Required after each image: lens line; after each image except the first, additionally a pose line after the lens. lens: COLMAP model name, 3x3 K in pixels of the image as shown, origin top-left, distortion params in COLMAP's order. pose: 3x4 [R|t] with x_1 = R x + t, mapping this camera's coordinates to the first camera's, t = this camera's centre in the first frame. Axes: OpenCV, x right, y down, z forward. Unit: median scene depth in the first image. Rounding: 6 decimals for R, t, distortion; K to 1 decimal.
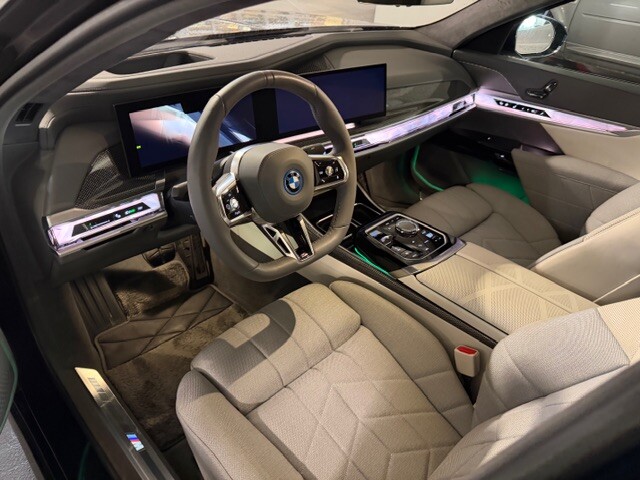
lens RADIAL K [[453.1, 0, 320.0], [0, 453.1, 240.0], [0, 0, 1]] dist [0.024641, -0.036721]
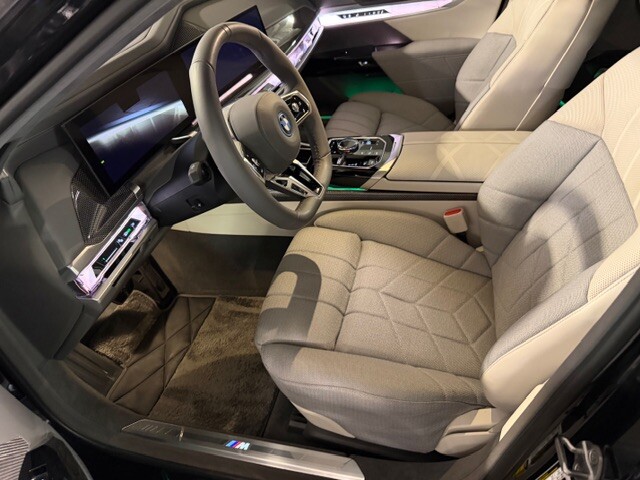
lens RADIAL K [[453.1, 0, 320.0], [0, 453.1, 240.0], [0, 0, 1]] dist [0.024641, -0.036721]
pose [[0.837562, -0.459050, 0.296250, -0.318337], [0.439482, 0.888226, 0.133829, -0.000187], [-0.324571, 0.018106, 0.945688, 0.015043]]
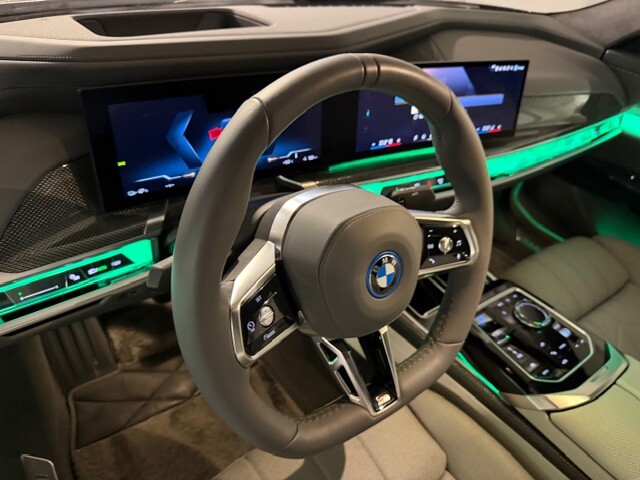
lens RADIAL K [[457.8, 0, 327.3], [0, 457.8, 238.7], [0, 0, 1]] dist [-0.019878, 0.000222]
pose [[0.988542, 0.130793, -0.075350, -0.069940], [-0.128305, 0.991045, 0.036983, -0.139183], [0.079513, -0.026892, 0.996471, 0.370271]]
